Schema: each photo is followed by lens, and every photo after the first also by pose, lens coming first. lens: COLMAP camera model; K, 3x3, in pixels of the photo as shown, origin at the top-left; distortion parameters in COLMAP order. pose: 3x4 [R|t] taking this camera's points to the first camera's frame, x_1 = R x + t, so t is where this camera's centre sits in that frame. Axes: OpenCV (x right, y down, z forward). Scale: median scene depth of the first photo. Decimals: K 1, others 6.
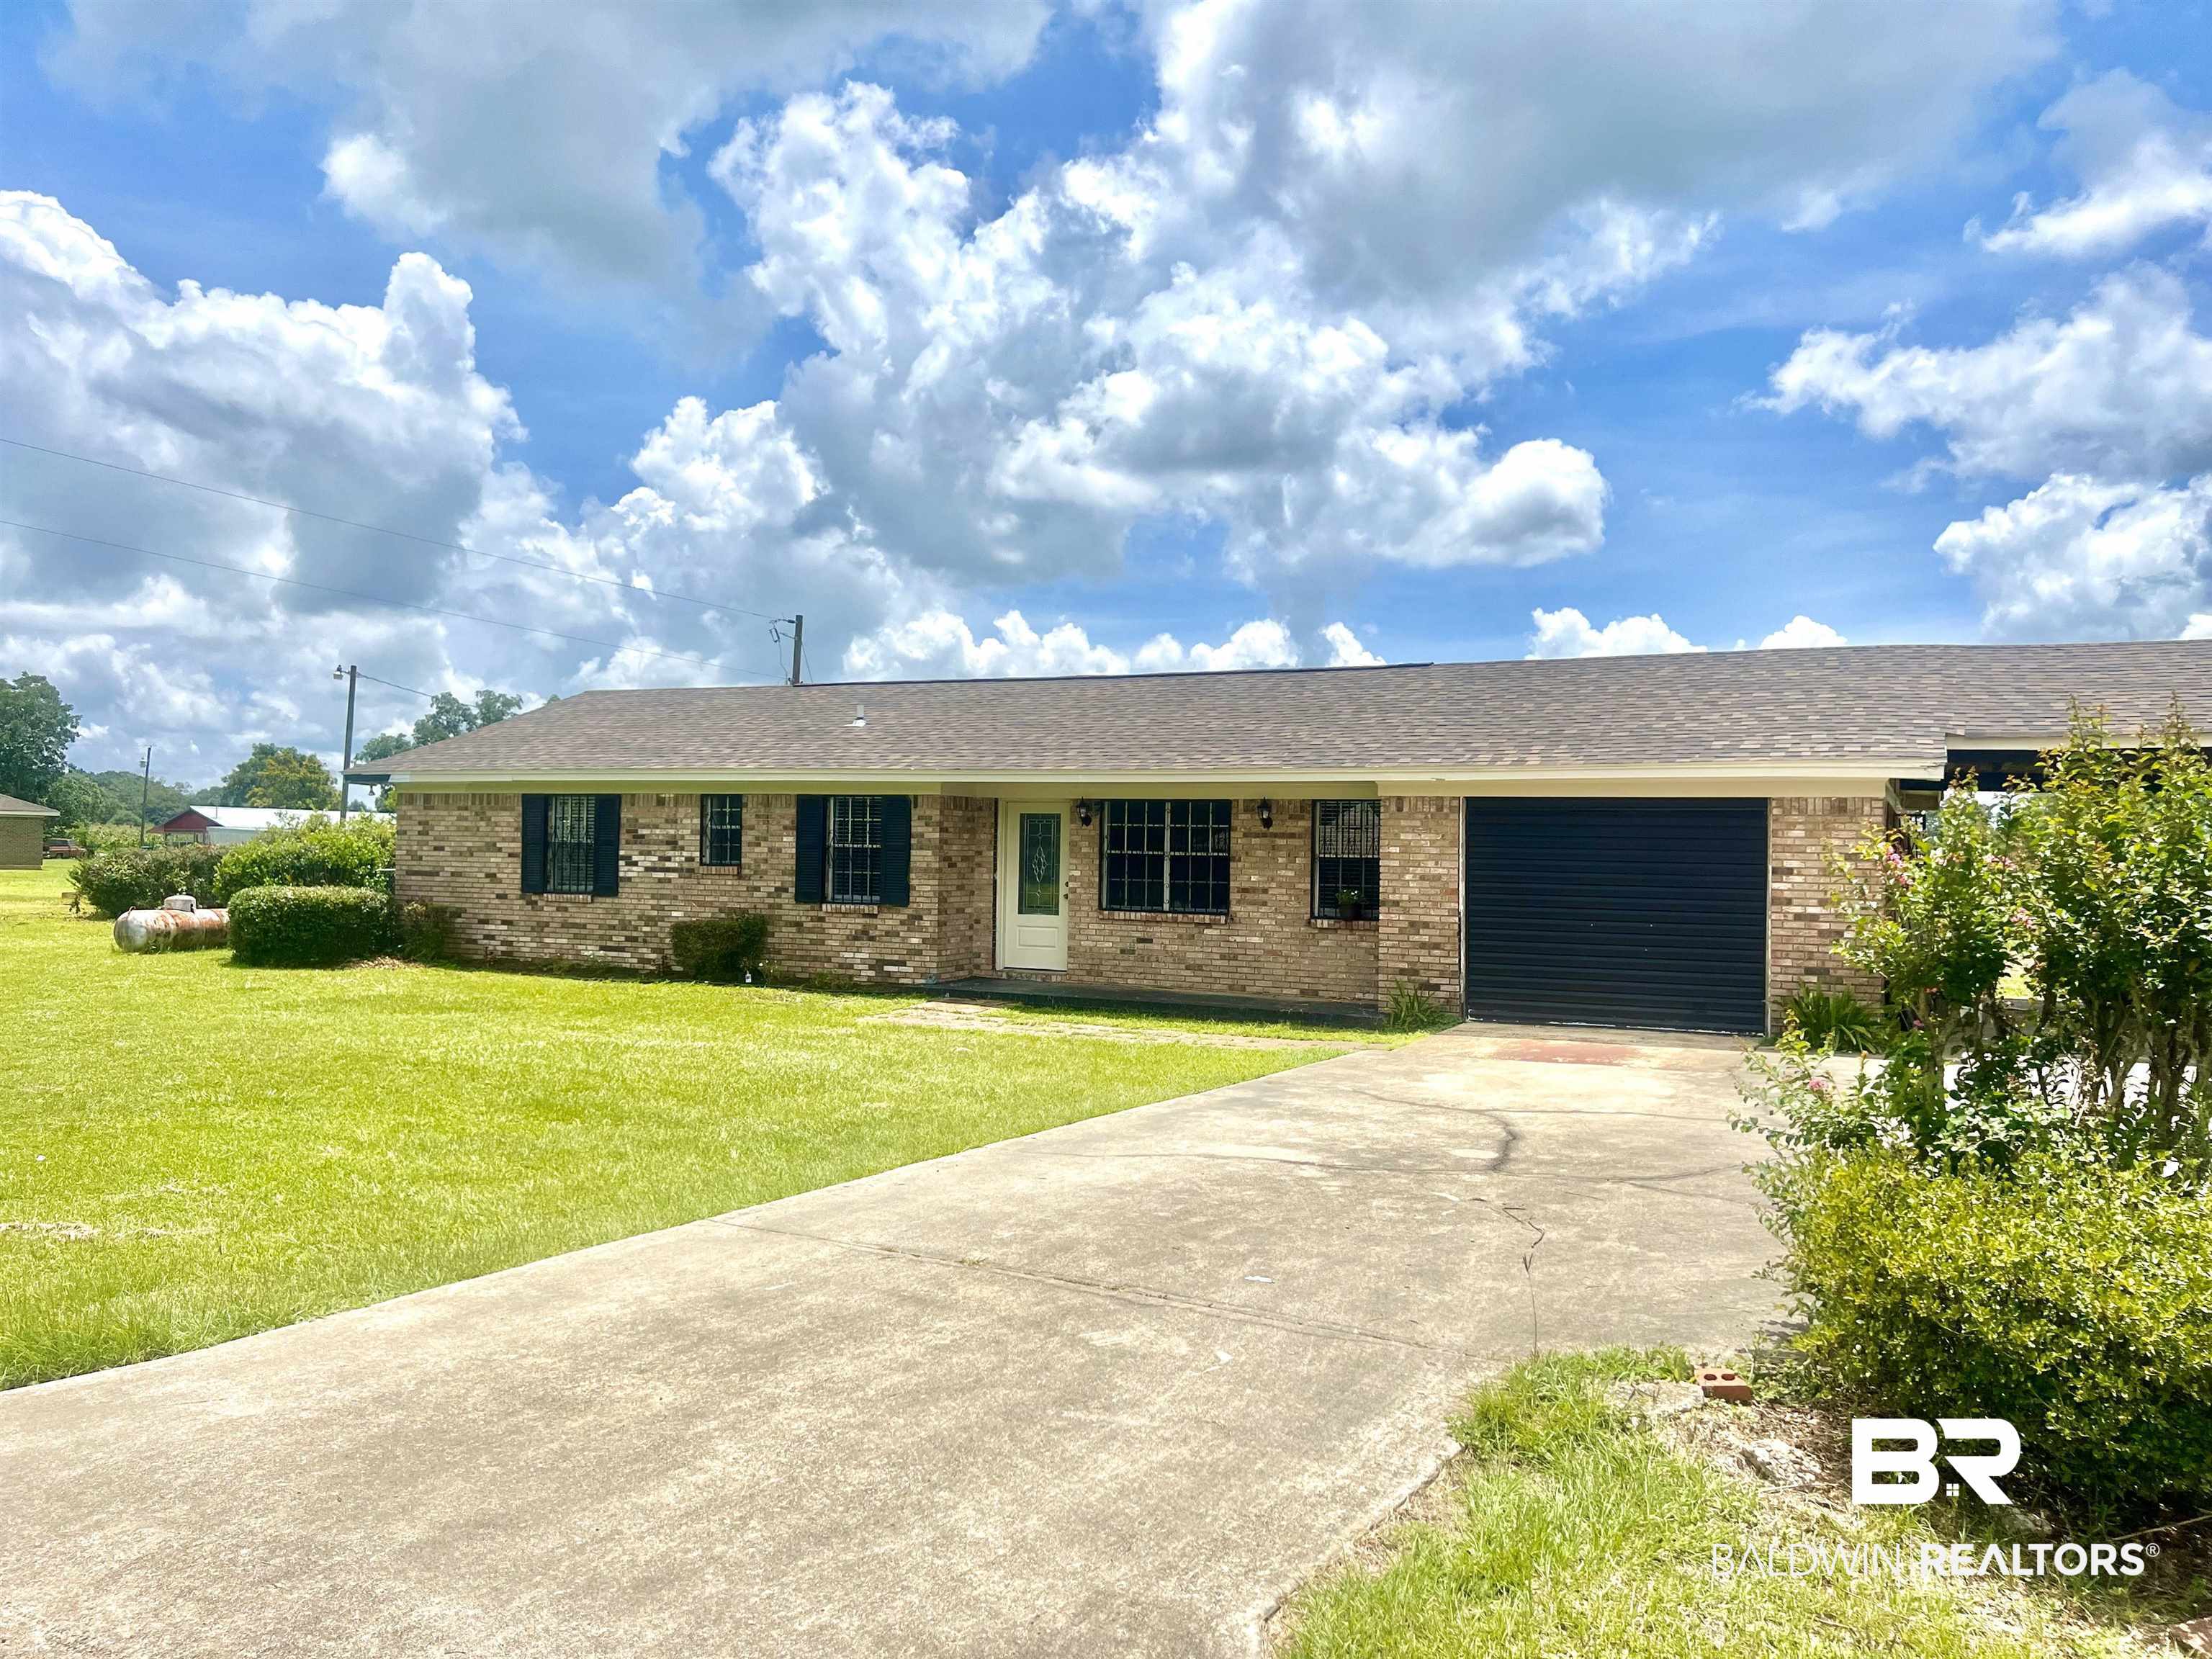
lens RADIAL K [[1760.5, 0, 1114.3], [0, 1760.5, 819.8], [0, 0, 1]] dist [0.108071, -0.180130]
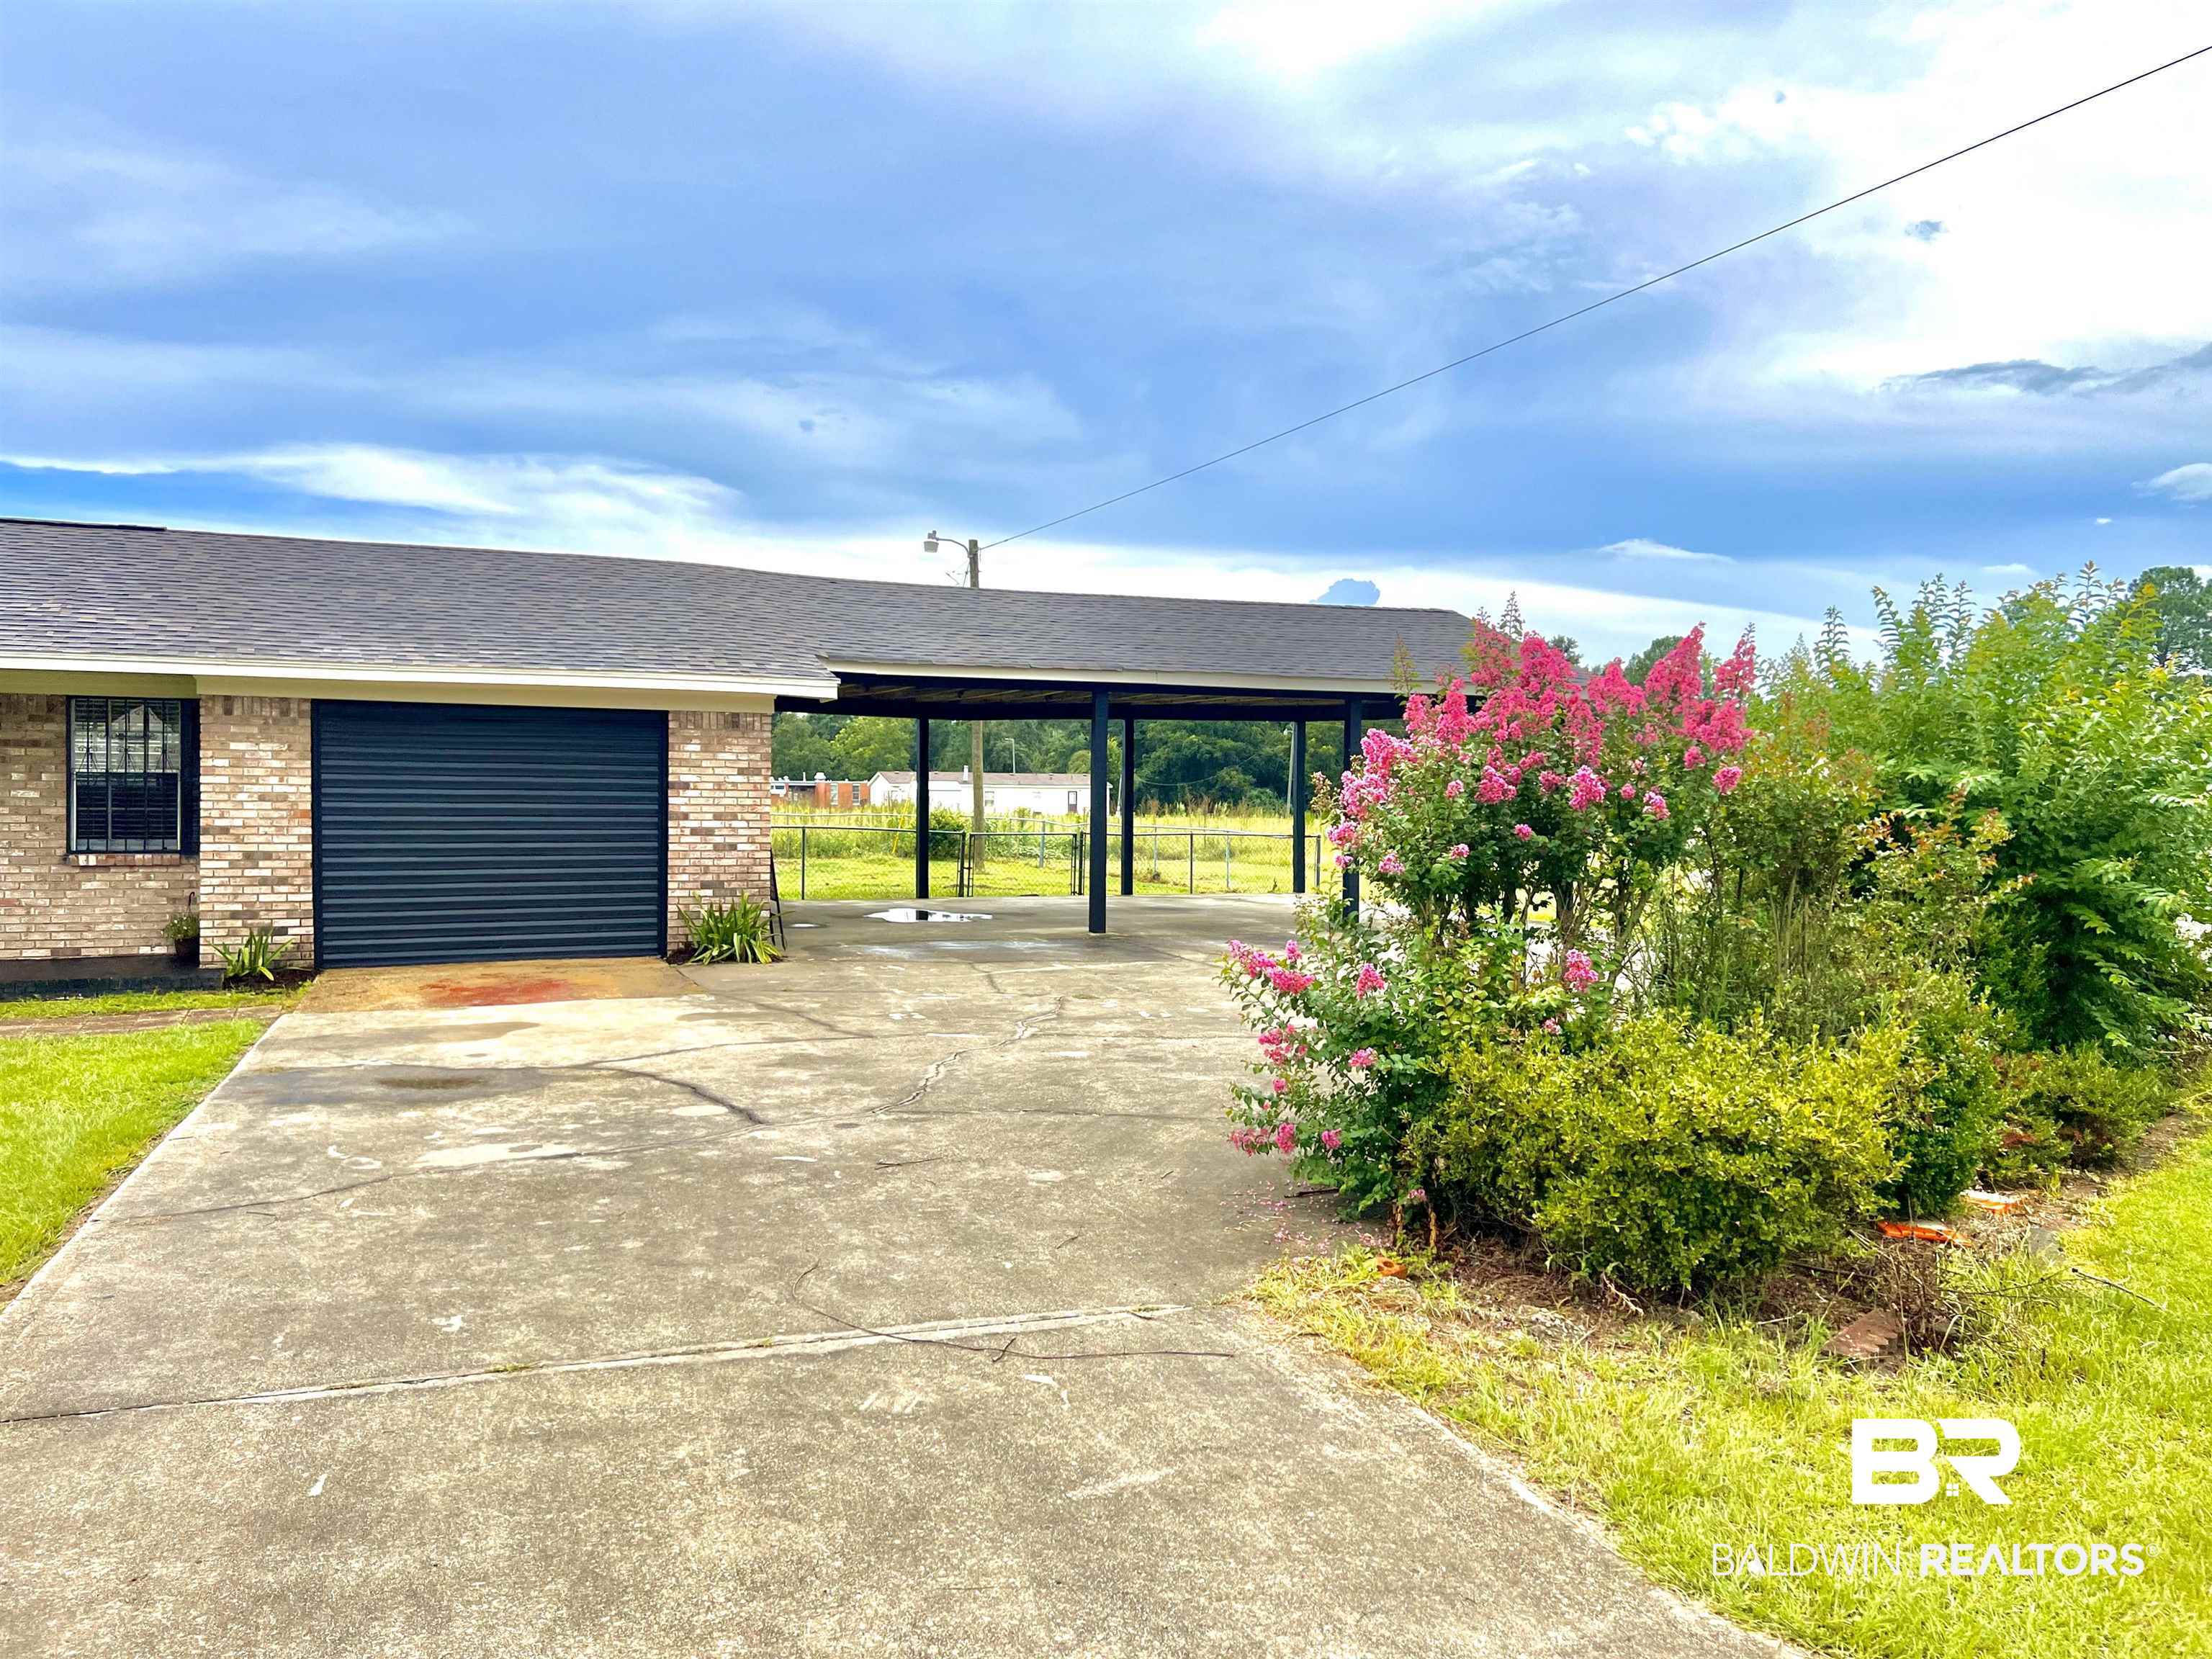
lens RADIAL K [[1760.5, 0, 1114.3], [0, 1760.5, 819.8], [0, 0, 1]] dist [0.108071, -0.180130]
pose [[0.614325, -0.024504, 0.788672, -0.190706], [-0.016097, 0.998920, 0.043576, 0.000869], [-0.788889, -0.039465, 0.613268, 0.157703]]
